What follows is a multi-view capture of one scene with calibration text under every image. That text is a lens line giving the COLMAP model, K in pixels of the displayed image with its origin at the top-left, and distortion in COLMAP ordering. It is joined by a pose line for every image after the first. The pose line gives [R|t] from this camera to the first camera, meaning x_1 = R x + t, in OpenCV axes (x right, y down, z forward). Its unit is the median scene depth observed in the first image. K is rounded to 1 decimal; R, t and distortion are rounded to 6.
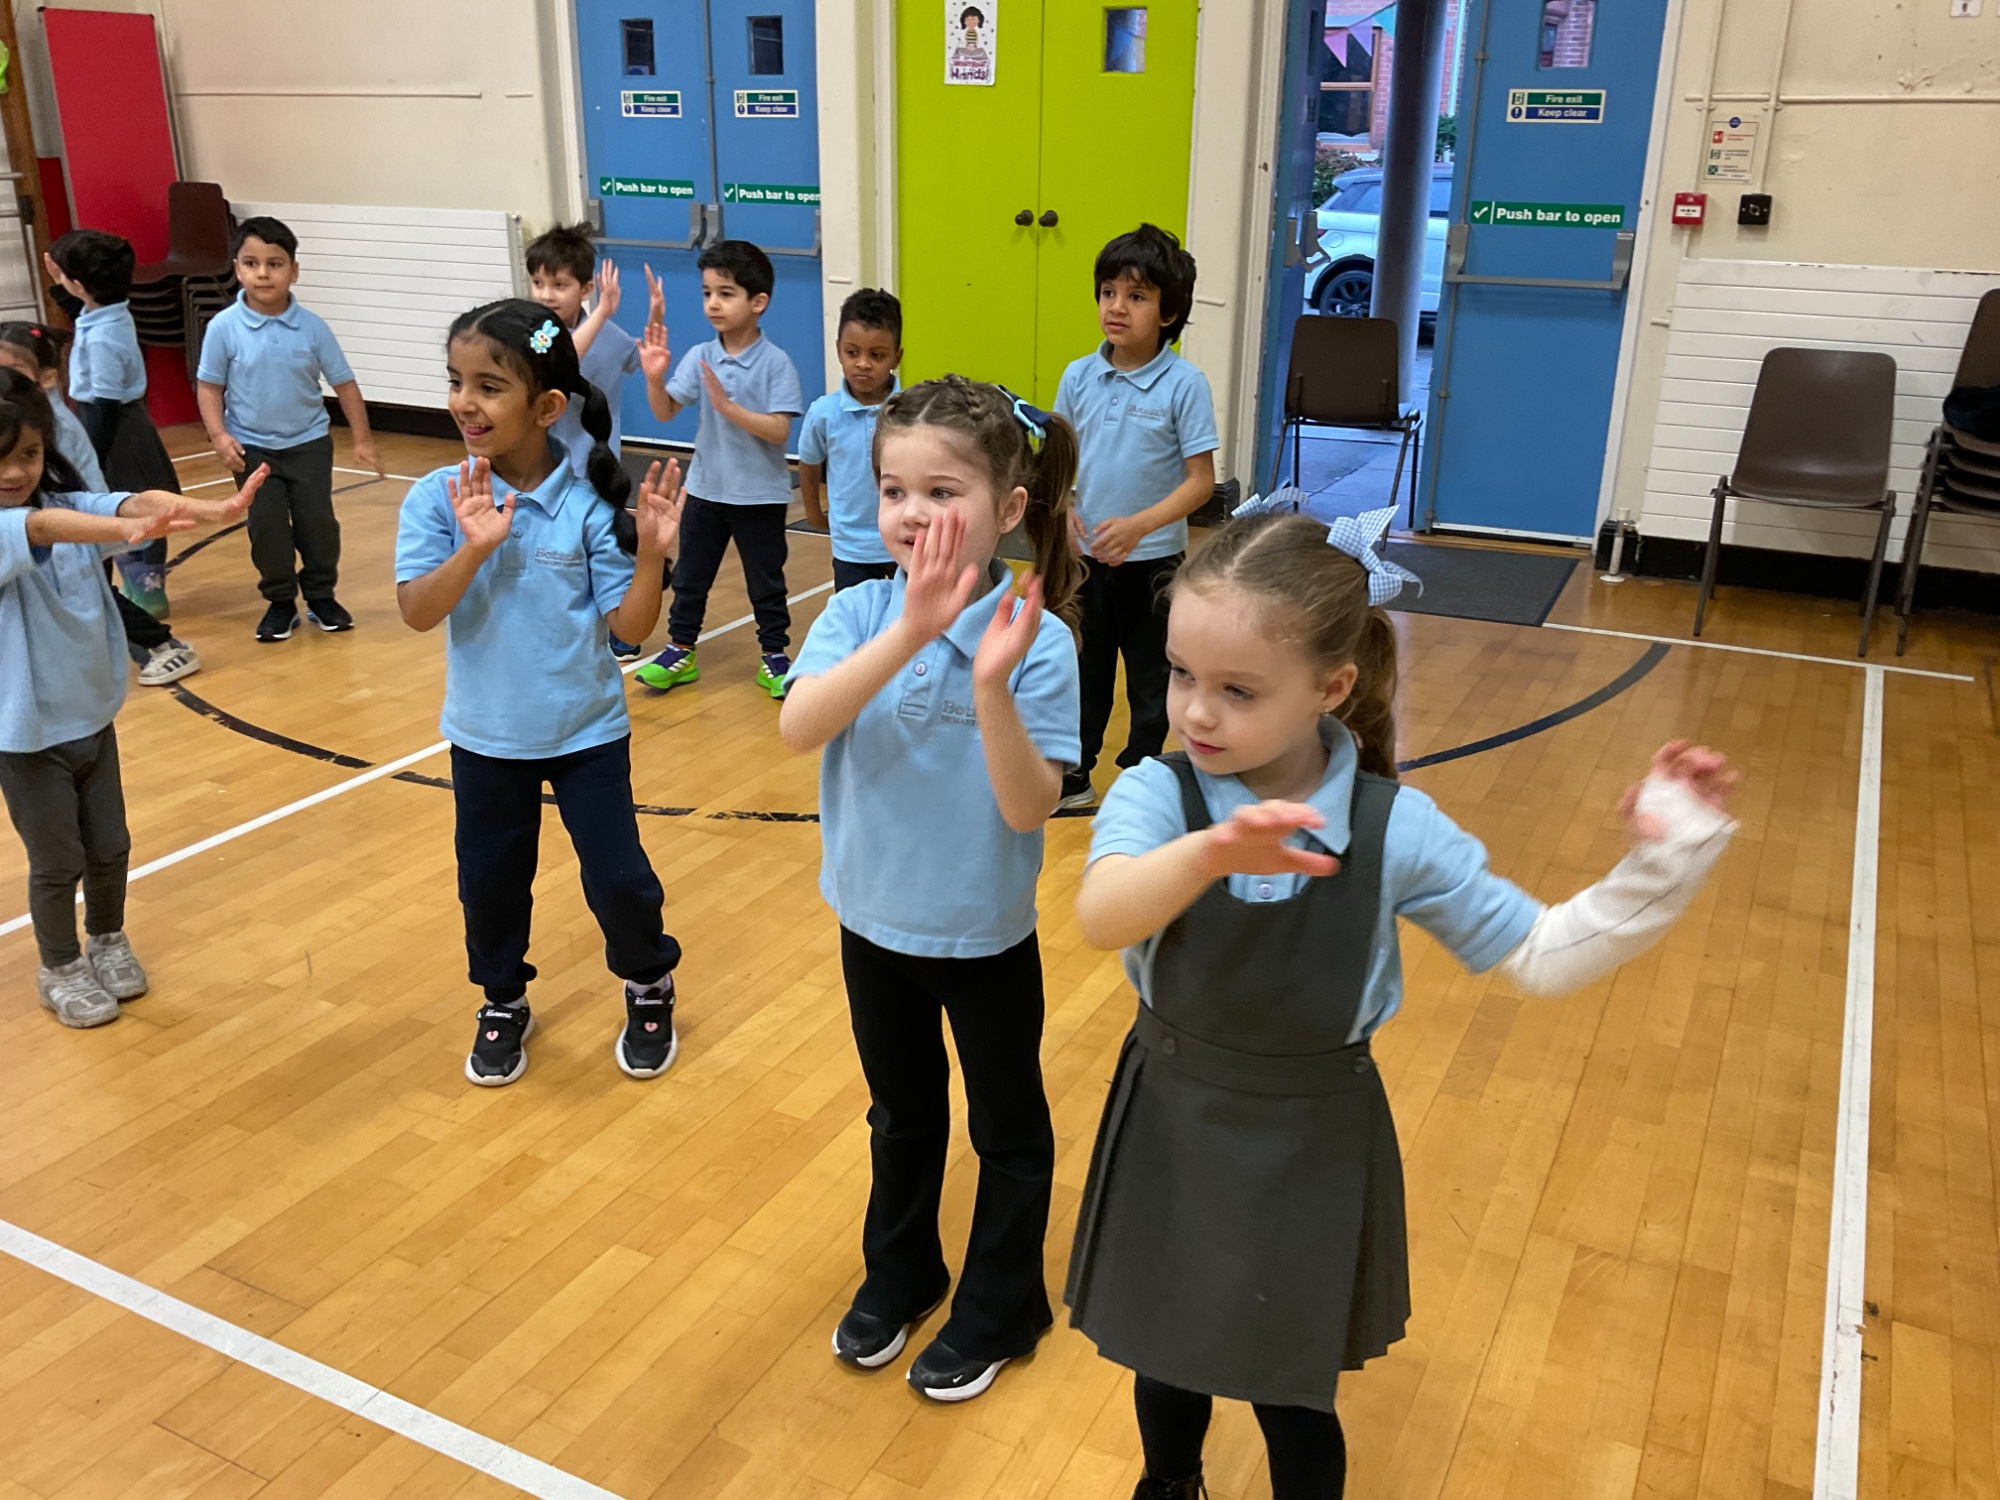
lens RADIAL K [[1641.2, 0, 1009.5], [0, 1641.2, 769.7], [0, 0, 1]] dist [0.046032, -0.094756]
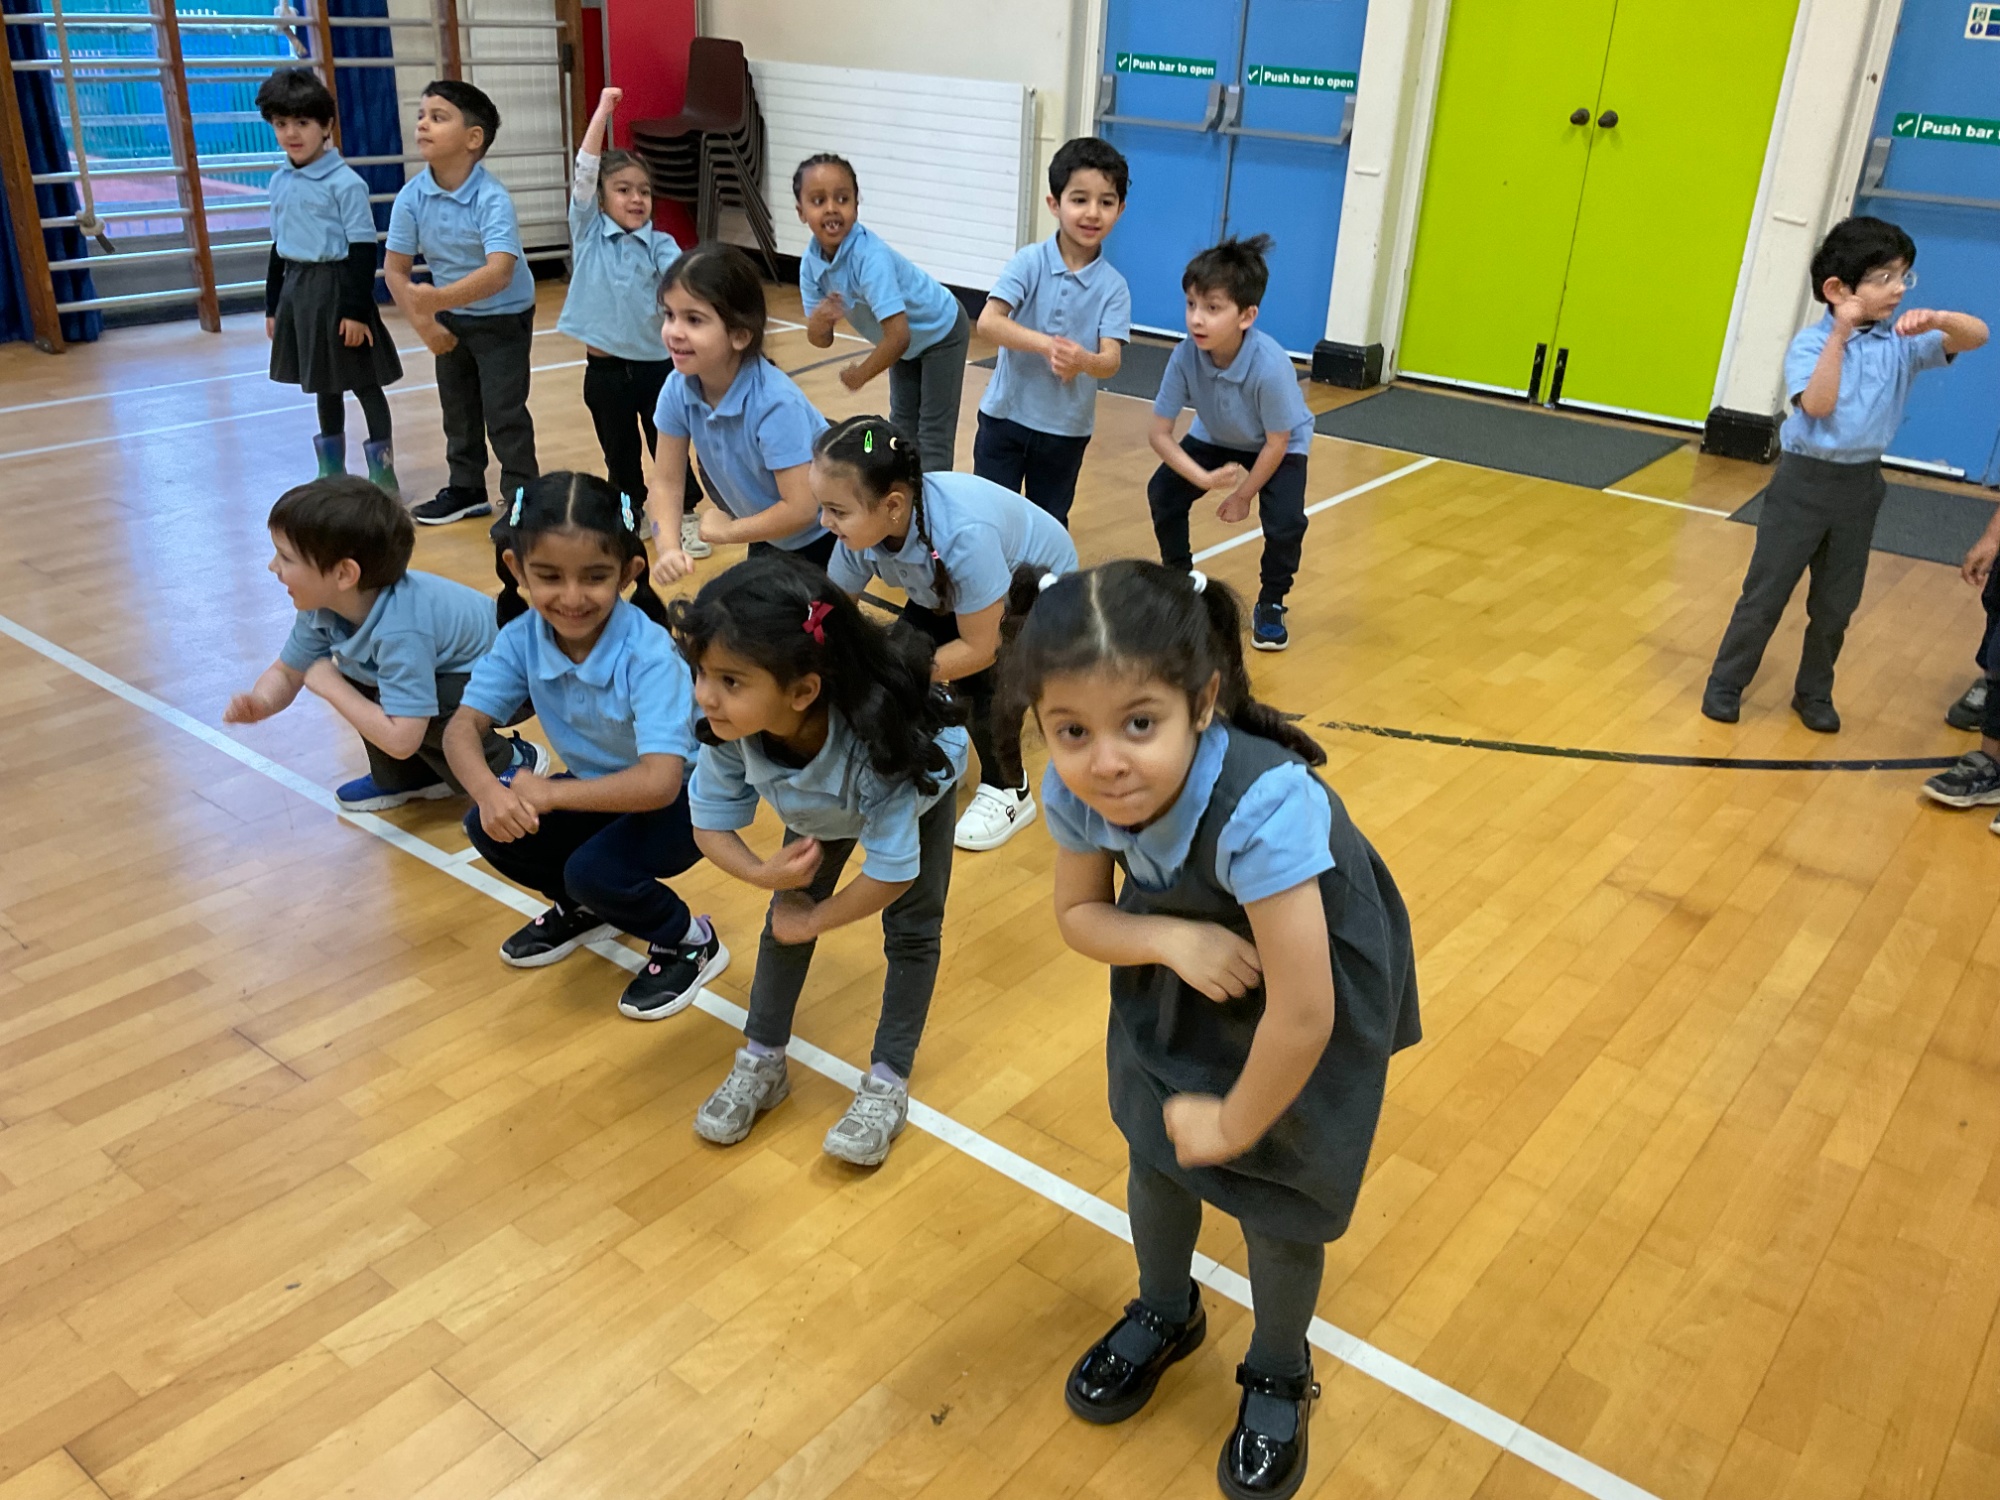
lens RADIAL K [[1665.0, 0, 1000.0], [0, 1665.0, 750.0], [0, 0, 1]] dist [0.011638, -0.040107]
pose [[0.978644, 0.114792, -0.170525, -0.112314], [-0.105737, 0.992503, 0.061297, 0.001697], [0.176283, -0.041958, 0.983445, -0.012751]]
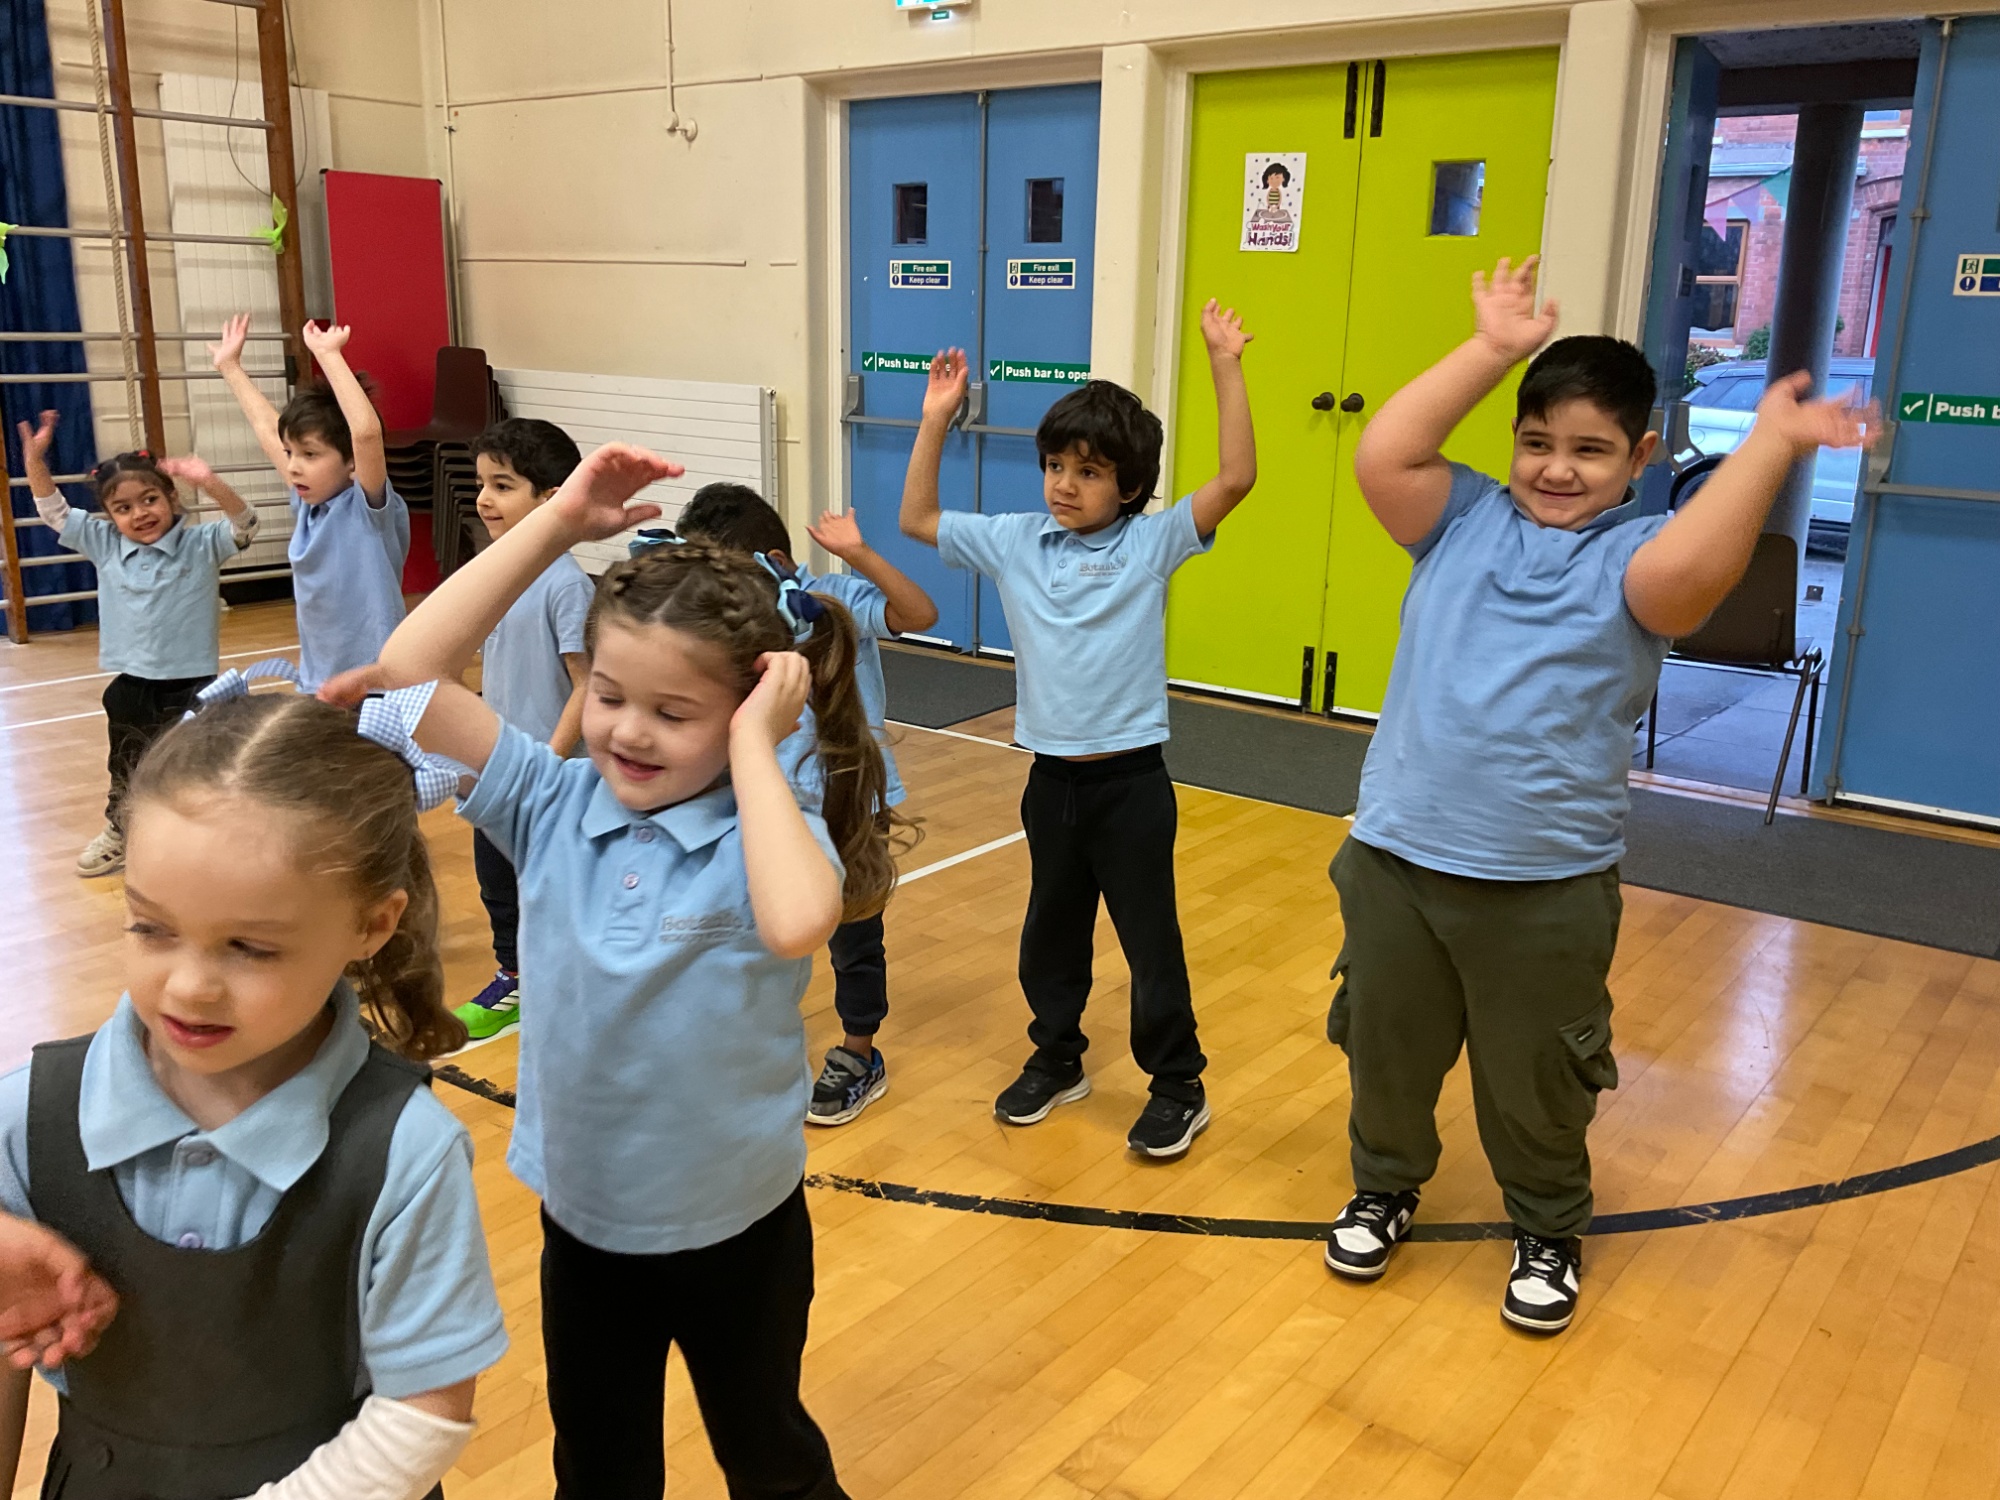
lens RADIAL K [[1627.1, 0, 1008.1], [0, 1627.1, 779.6], [0, 0, 1]] dist [0.069638, -0.135126]
pose [[0.980630, 0.064232, -0.185039, 0.018413], [-0.082445, 0.992296, -0.092469, -0.049773], [0.177674, 0.105934, 0.978371, 0.164709]]
